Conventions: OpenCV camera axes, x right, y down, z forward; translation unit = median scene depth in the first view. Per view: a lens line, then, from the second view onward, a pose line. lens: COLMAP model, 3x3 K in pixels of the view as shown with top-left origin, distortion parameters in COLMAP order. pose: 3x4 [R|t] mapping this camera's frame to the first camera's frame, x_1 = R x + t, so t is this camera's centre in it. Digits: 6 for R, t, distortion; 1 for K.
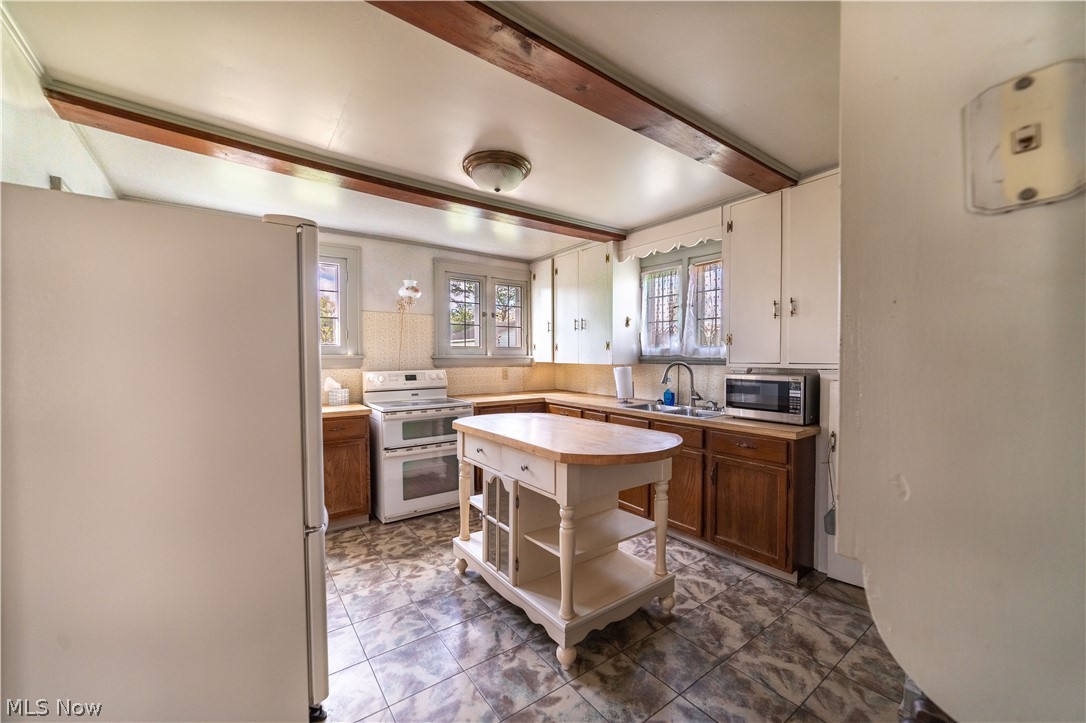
lens RADIAL K [[421.8, 0, 548.8], [0, 421.8, 362.8], [0, 0, 1]] dist [-0.020670, 0.006669]
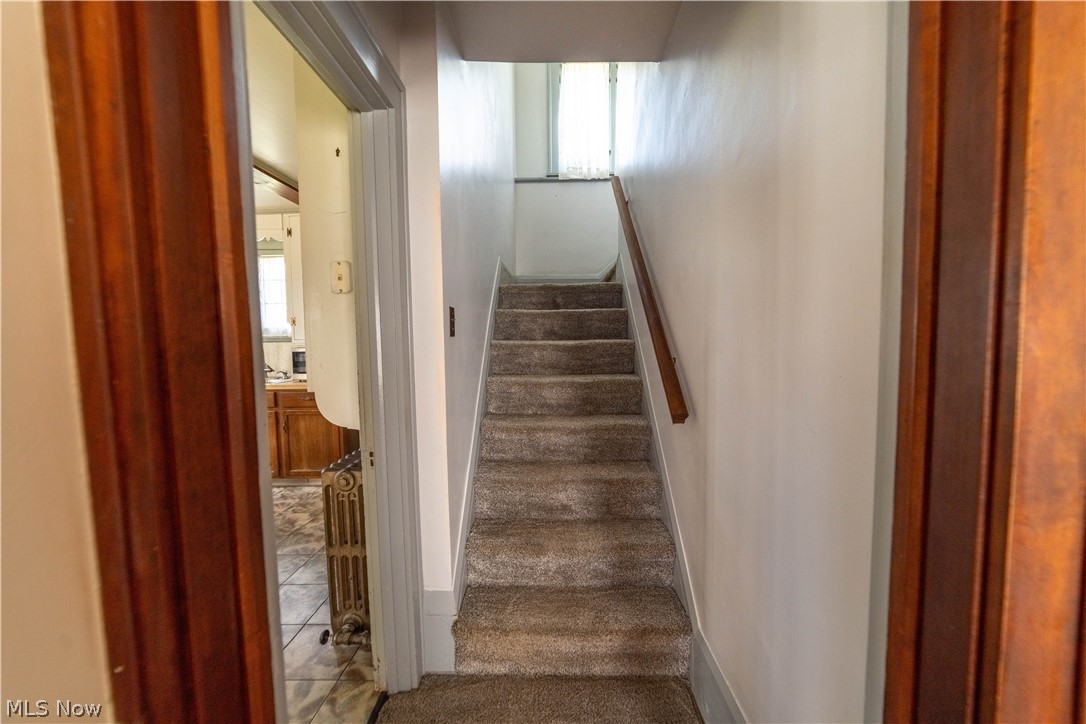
lens RADIAL K [[421.8, 0, 548.8], [0, 421.8, 363.3], [0, 0, 1]] dist [-0.020670, 0.006669]
pose [[0.606707, -0.060625, 0.792611, -0.099468], [0.023772, 0.998025, 0.058140, 0.013349], [-0.794570, -0.016431, 0.606950, -0.333426]]
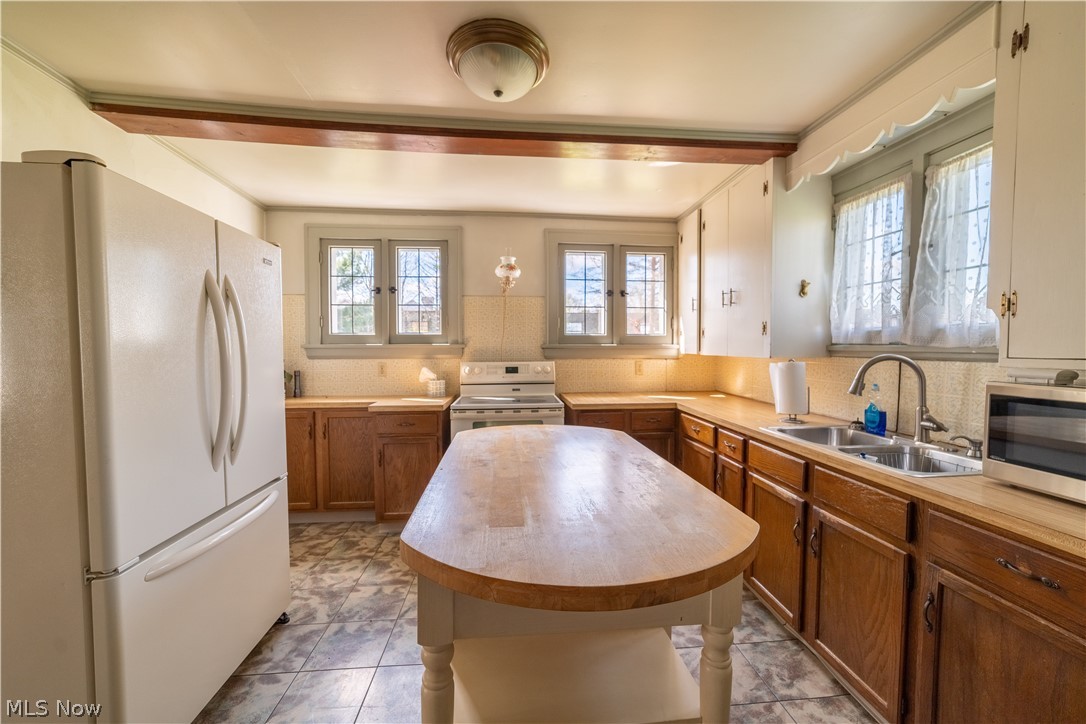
lens RADIAL K [[421.8, 0, 548.8], [0, 421.8, 363.3], [0, 0, 1]] dist [-0.020670, 0.006669]
pose [[0.858557, 0.019469, -0.512348, 0.202220], [-0.008190, 0.999672, 0.024263, -0.000706], [0.512653, -0.016635, 0.858435, 0.320040]]
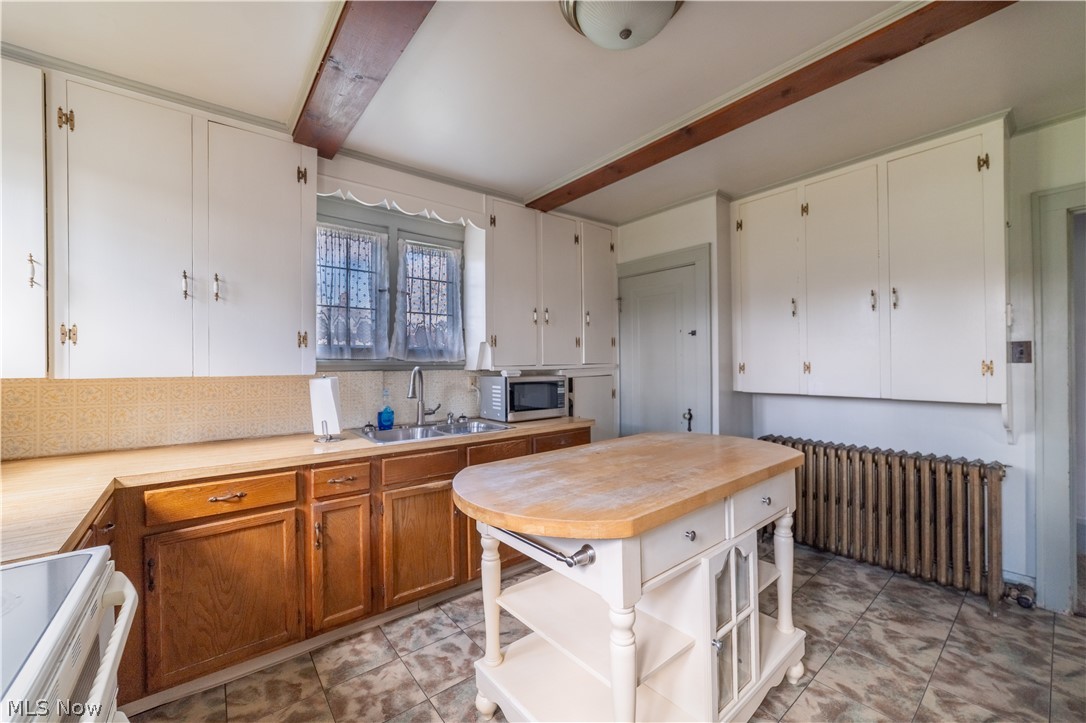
lens RADIAL K [[421.8, 0, 548.8], [0, 421.8, 362.8], [0, 0, 1]] dist [-0.020670, 0.006669]
pose [[-0.039527, -0.000411, 0.999218, -0.434947], [0.022901, 0.999737, 0.001317, -0.005040], [-0.998956, 0.022935, -0.039507, 0.774207]]
